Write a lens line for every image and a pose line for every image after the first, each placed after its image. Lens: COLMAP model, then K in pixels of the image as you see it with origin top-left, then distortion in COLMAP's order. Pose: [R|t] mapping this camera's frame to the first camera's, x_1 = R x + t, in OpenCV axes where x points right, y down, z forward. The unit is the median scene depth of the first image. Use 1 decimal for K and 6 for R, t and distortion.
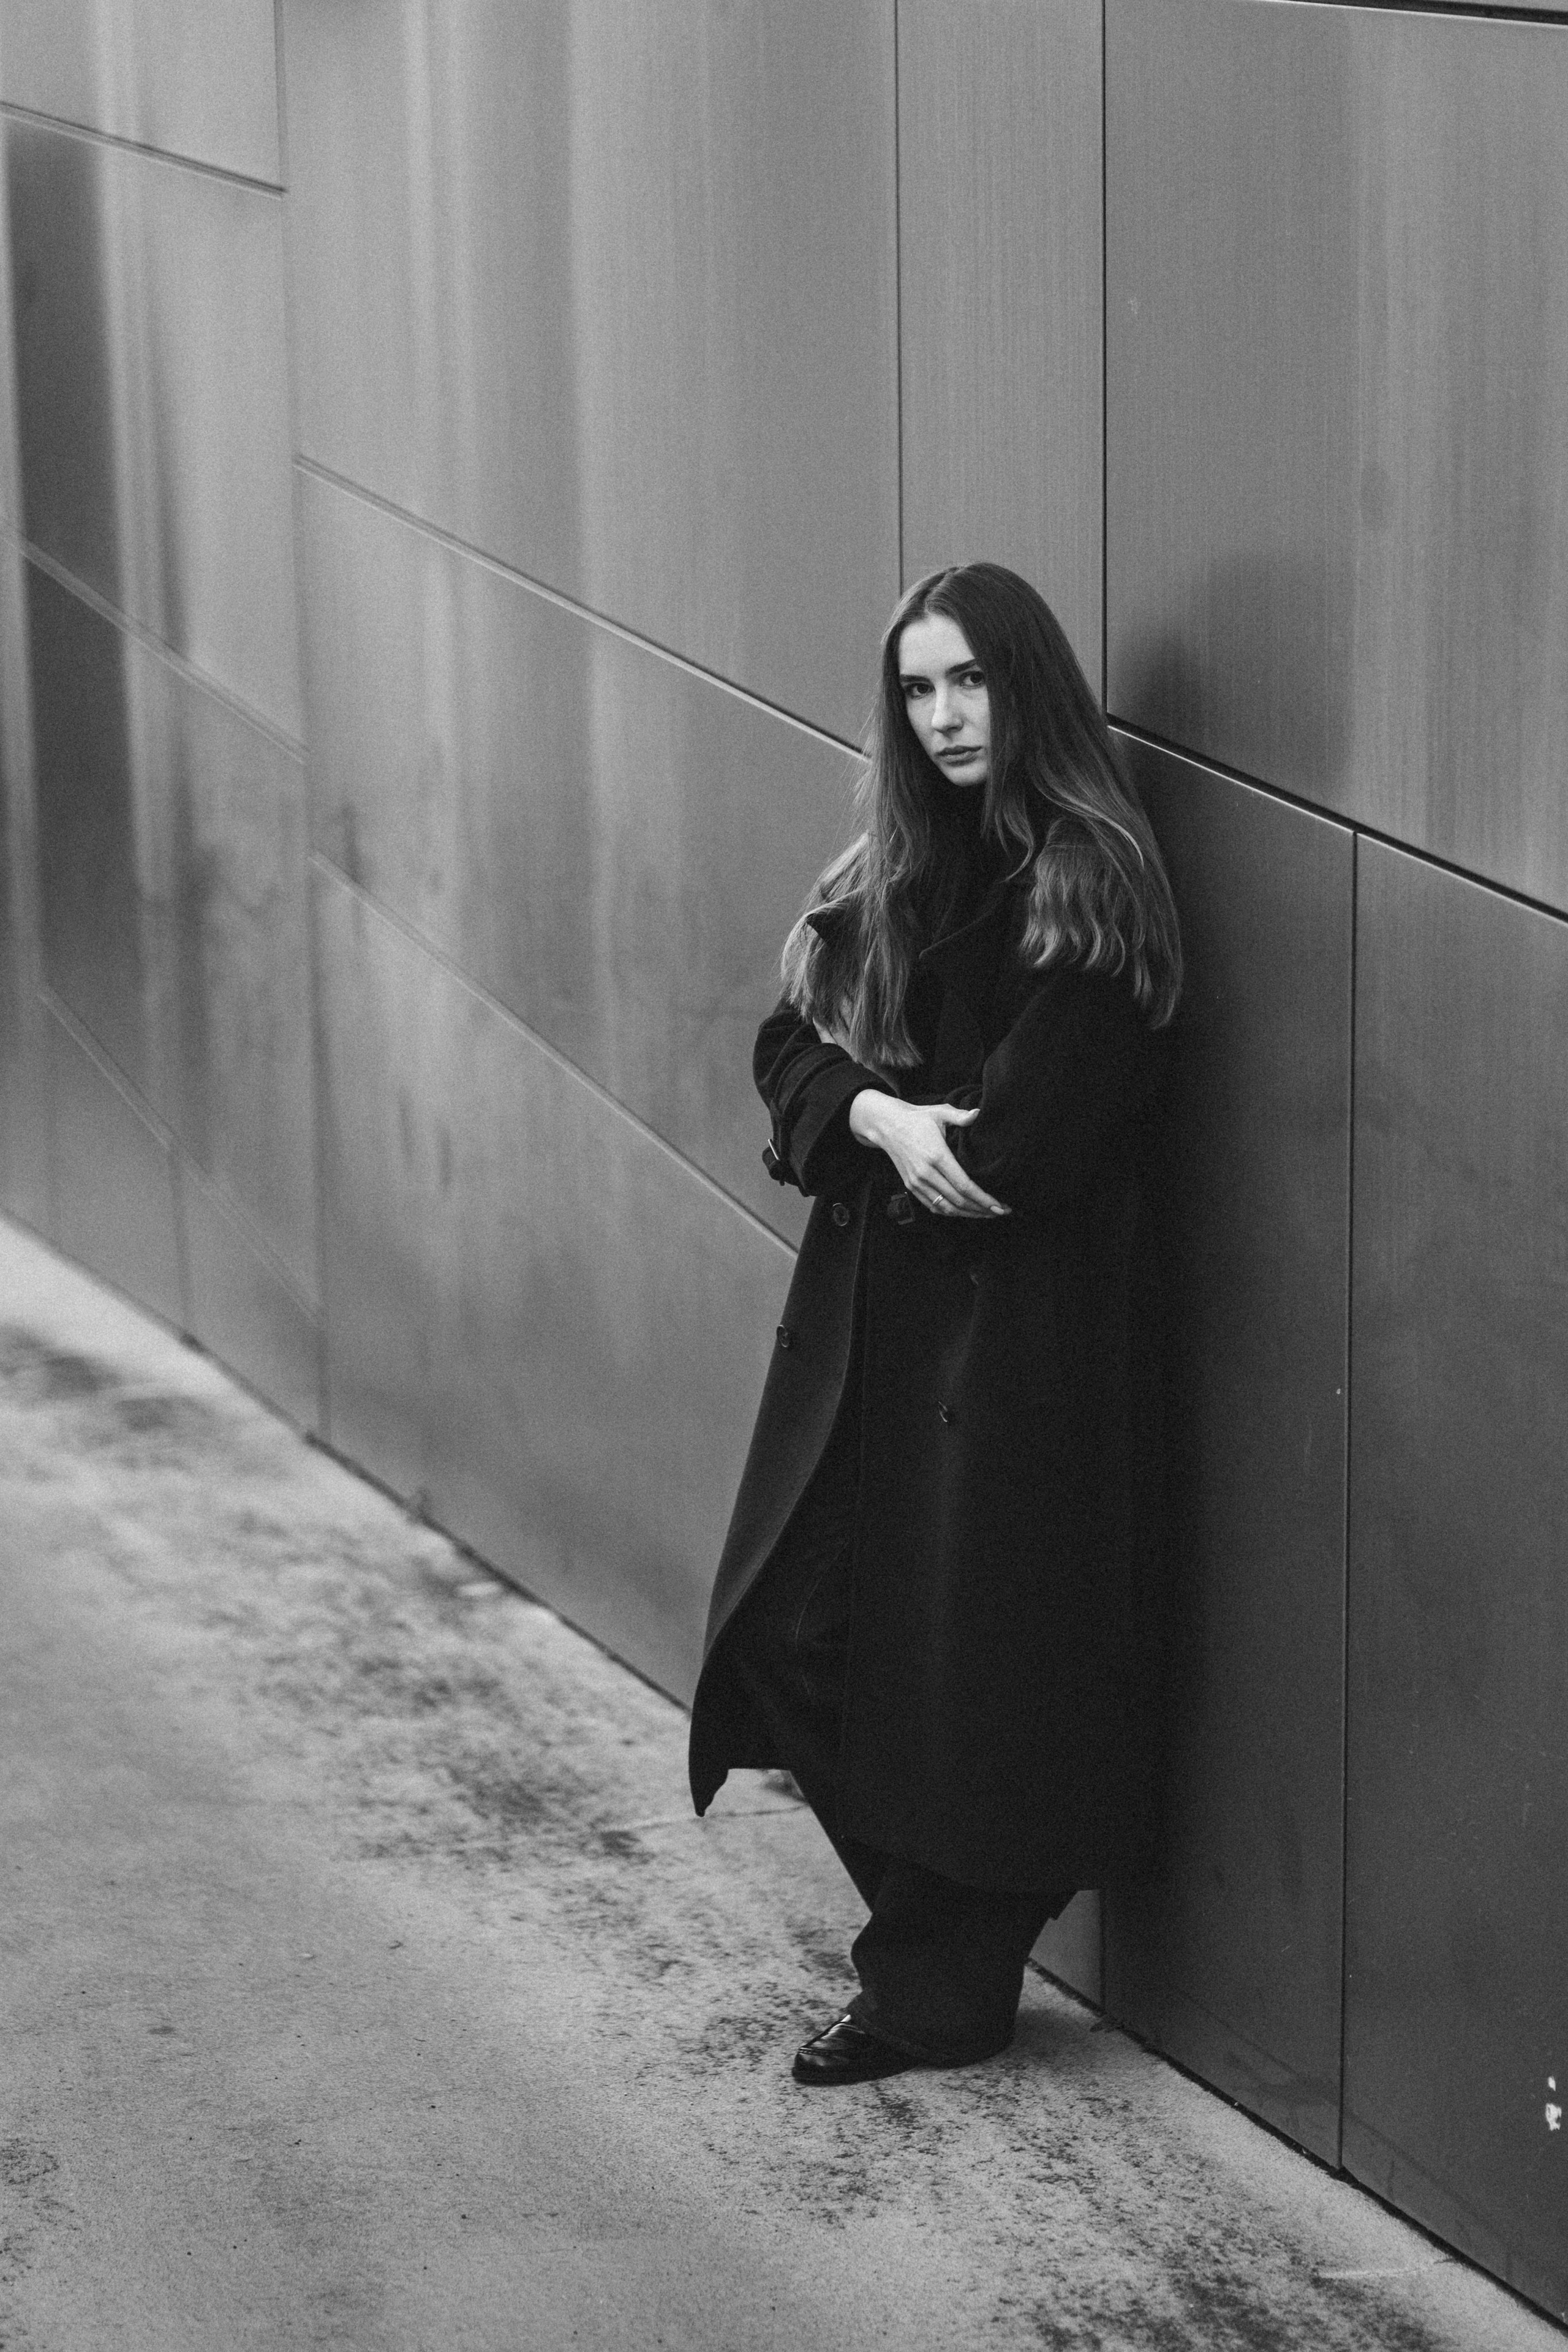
lens RADIAL K [[6062.5, 0, 785.8], [0, 6062.5, 1177.4], [0, 0, 1]] dist [0.093363, 0.000000]
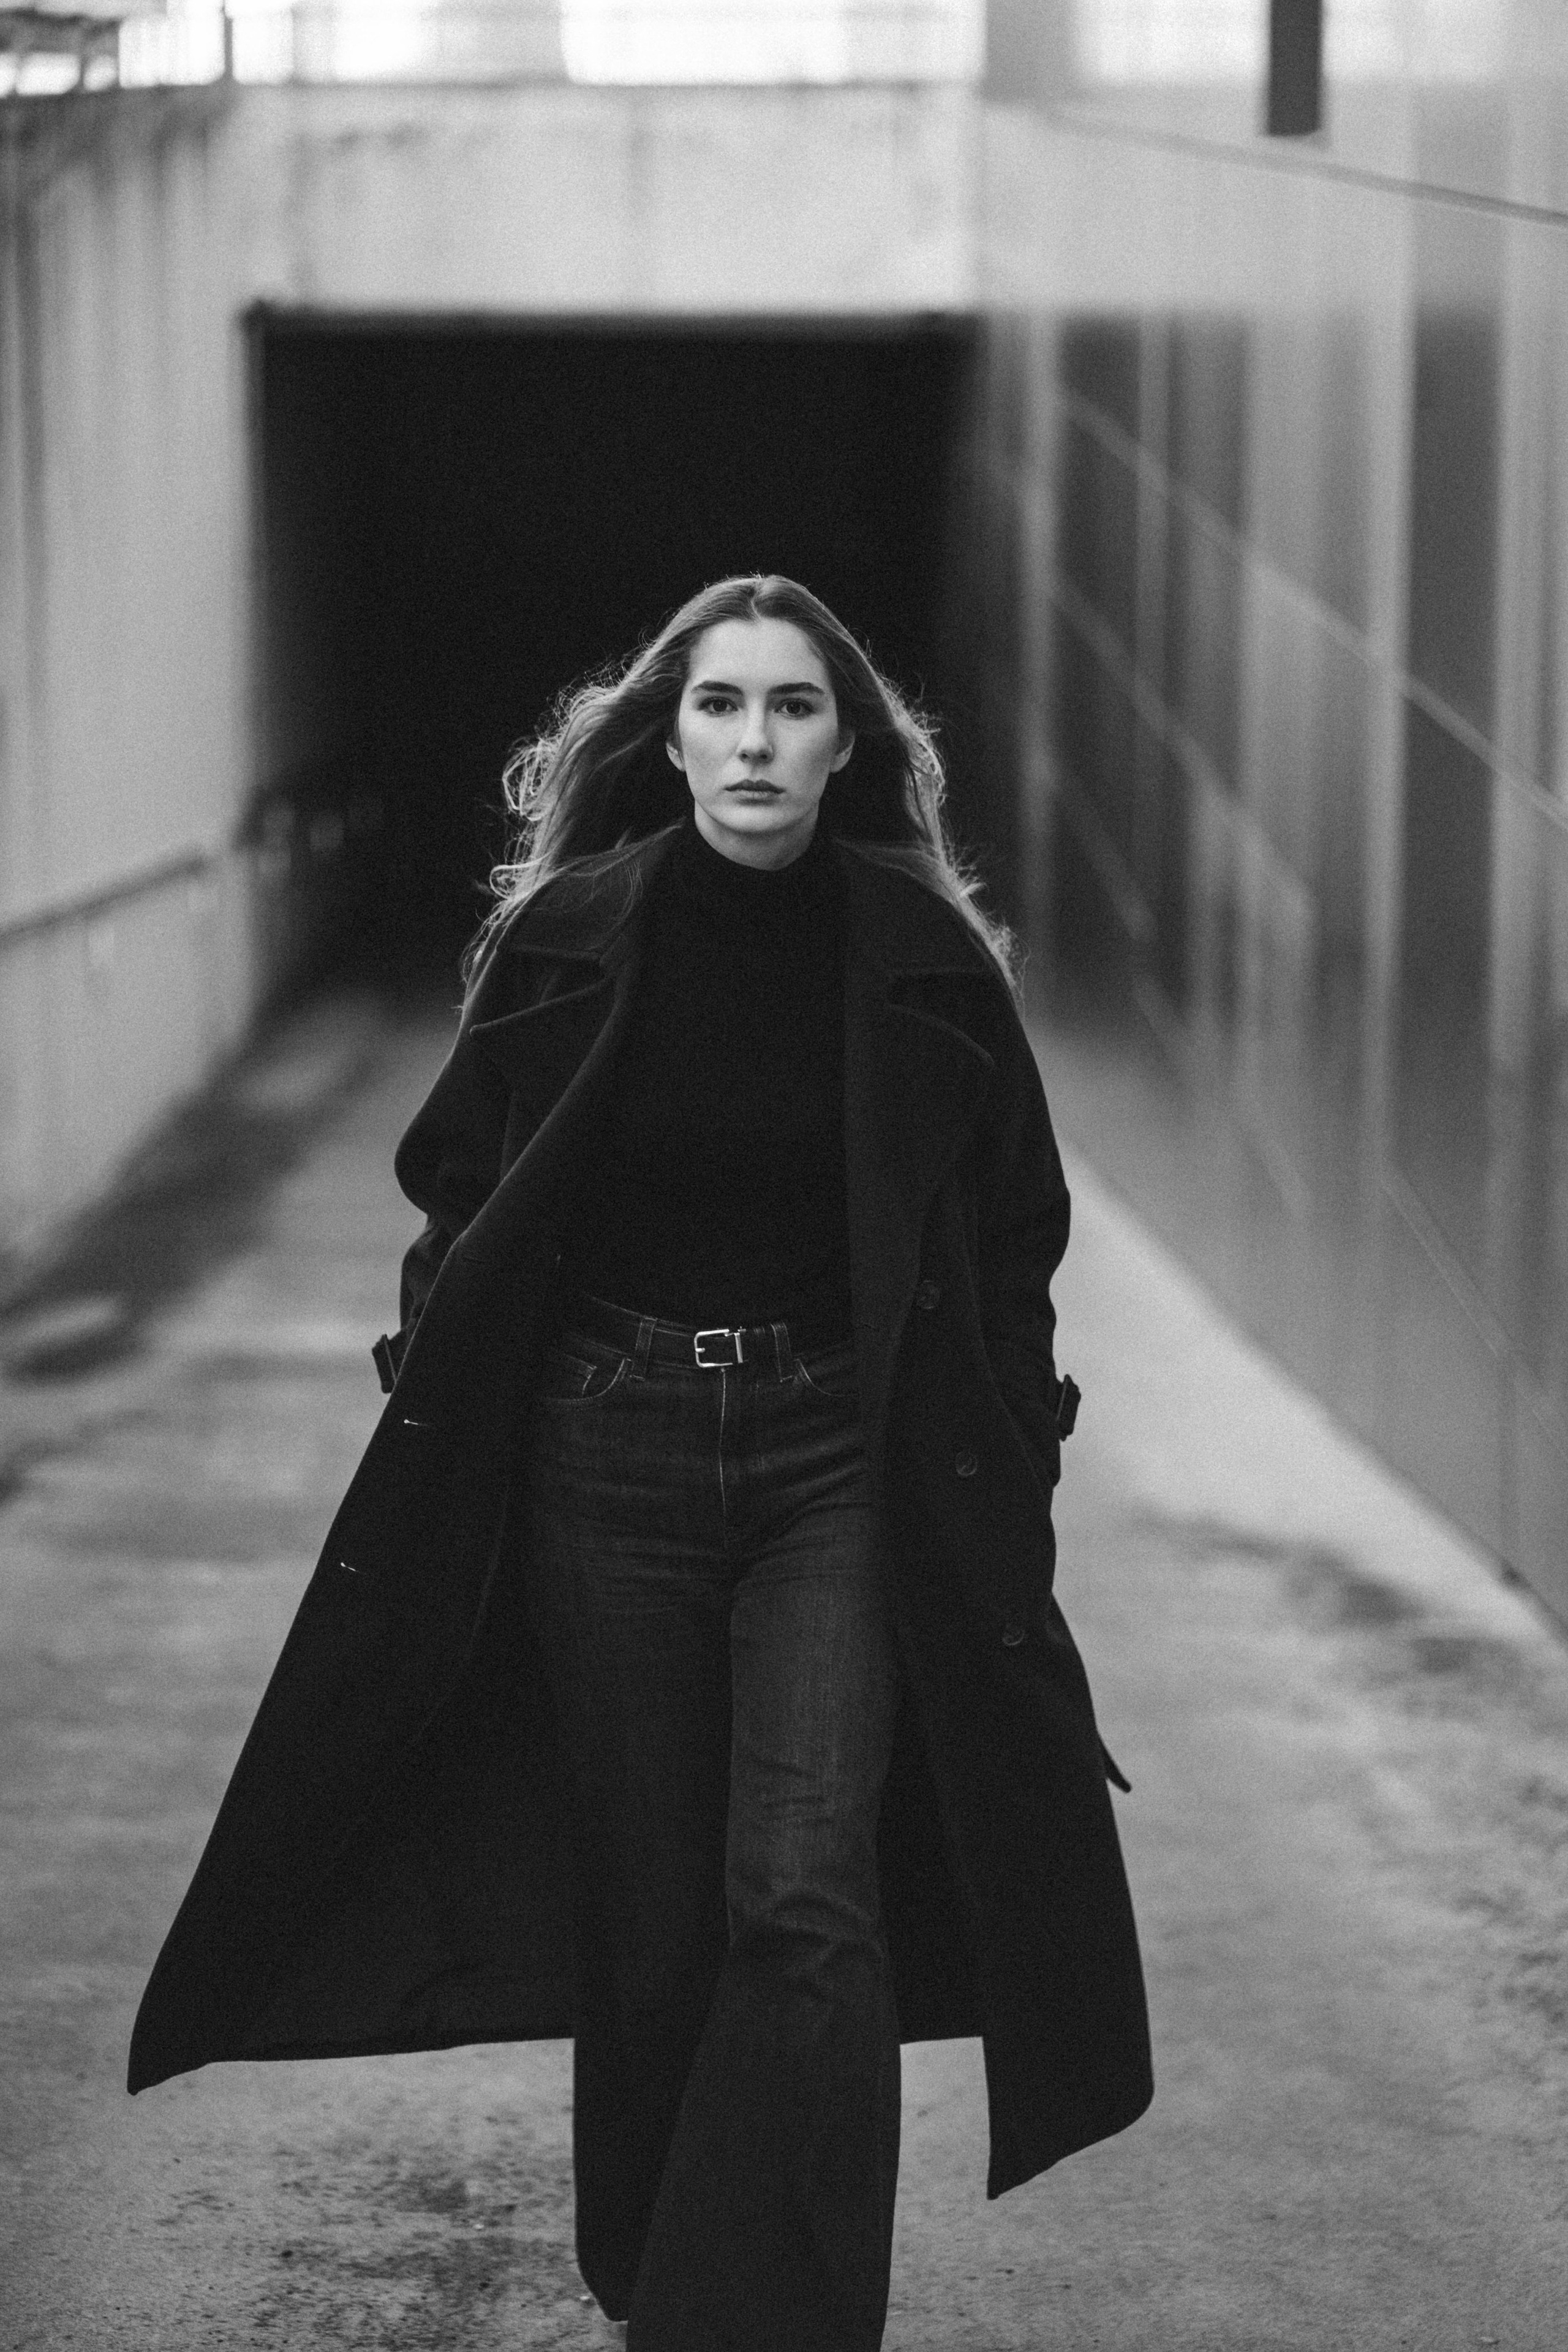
lens RADIAL K [[6062.5, 0, 784.5], [0, 6062.5, 1173.7], [0, 0, 1]] dist [0.093363, 0.000000]
pose [[0.967531, 0.068523, -0.243288, 0.012707], [-0.078431, 0.996429, -0.031261, 0.005953], [0.240277, 0.049327, 0.969450, 0.154811]]
